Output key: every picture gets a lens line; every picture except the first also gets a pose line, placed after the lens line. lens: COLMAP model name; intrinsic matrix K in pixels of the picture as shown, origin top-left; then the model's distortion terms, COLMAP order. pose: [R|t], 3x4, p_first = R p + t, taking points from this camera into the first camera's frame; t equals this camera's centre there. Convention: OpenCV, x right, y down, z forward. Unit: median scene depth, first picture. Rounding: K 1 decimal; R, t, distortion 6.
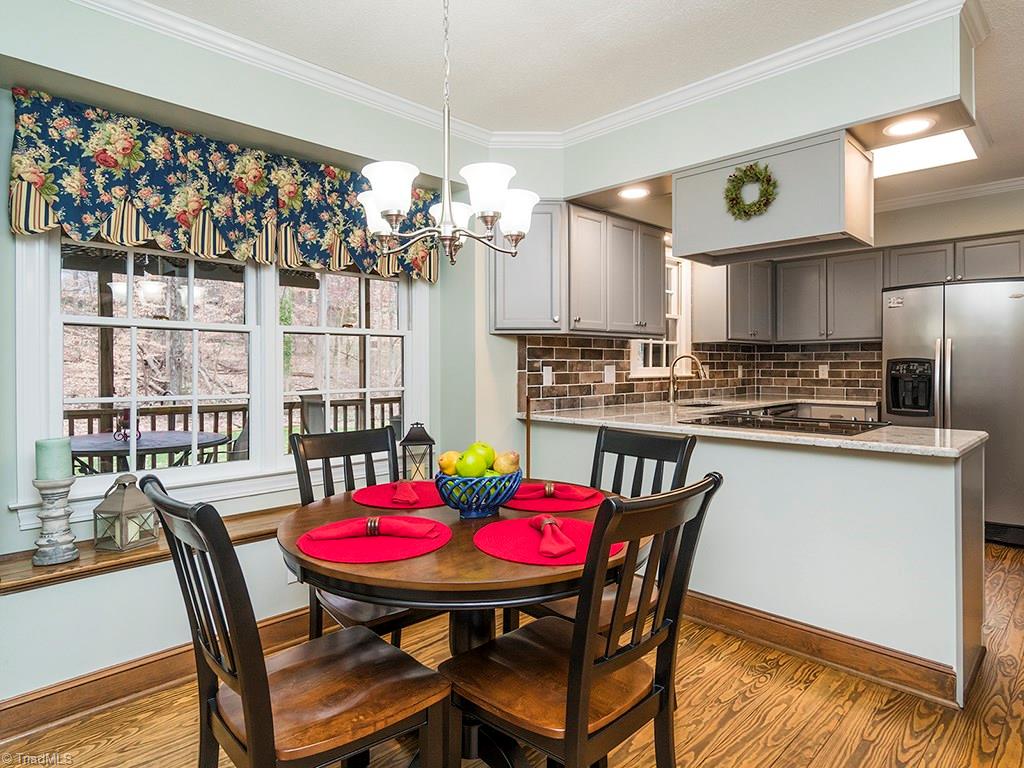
lens RADIAL K [[588.9, 0, 554.7], [0, 588.9, 365.9], [0, 0, 1]] dist [0.000298, -0.001320]
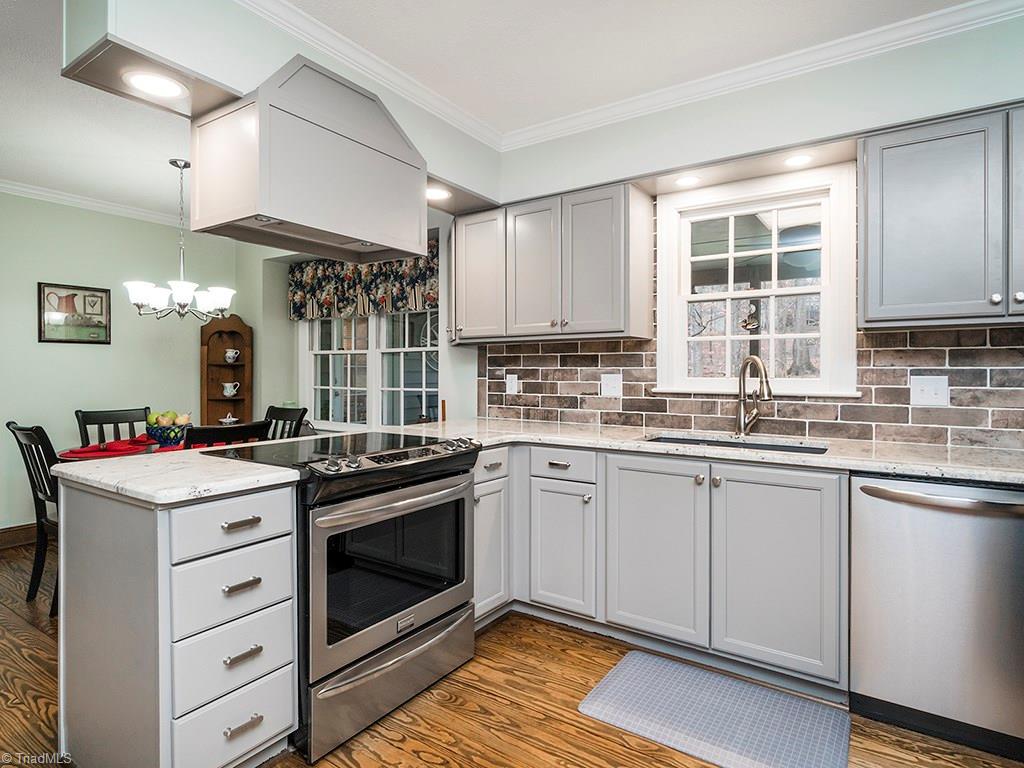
lens RADIAL K [[559.4, 0, 524.9], [0, 559.4, 364.1], [0, 0, 1]] dist [-0.002776, -0.000235]
pose [[0.180625, -0.008352, -0.983517, 0.937972], [-0.003085, 0.999954, -0.009058, -0.008319], [0.983547, 0.004670, 0.180591, 0.871088]]
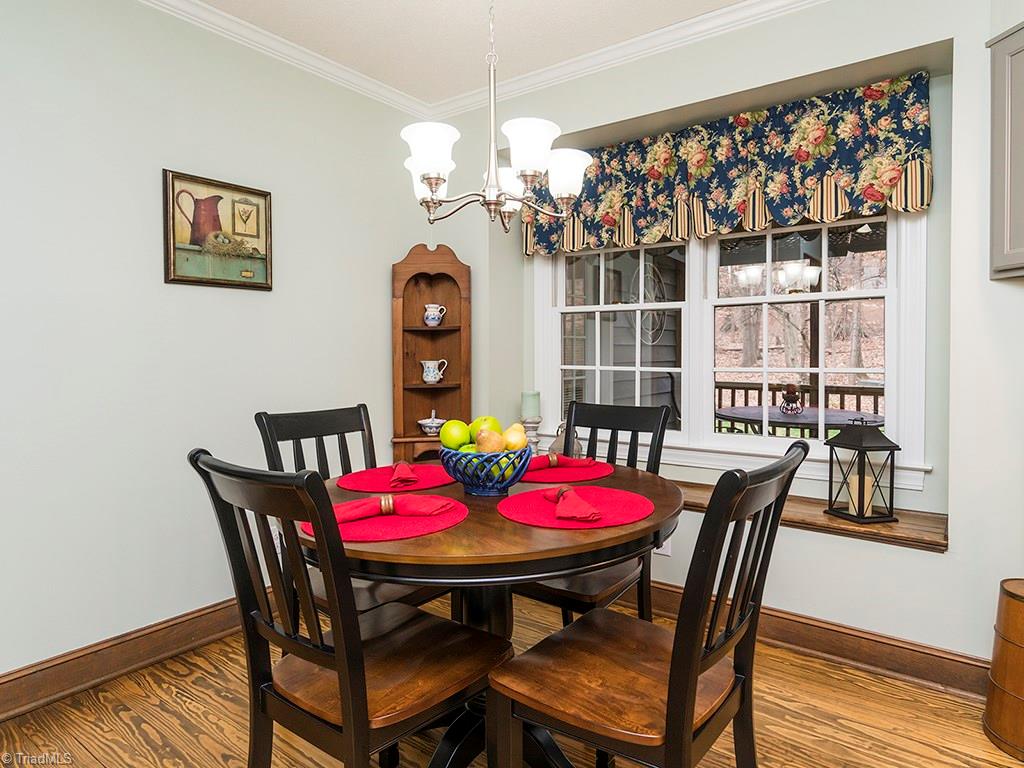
lens RADIAL K [[620.8, 0, 513.5], [0, 620.8, 353.3], [0, 0, 1]] dist [0.006371, 0.001886]
pose [[0.111872, 0.004351, -0.993713, 0.398009], [-0.000810, 0.999990, 0.004287, 0.012394], [0.993722, 0.000325, 0.111874, 0.436228]]
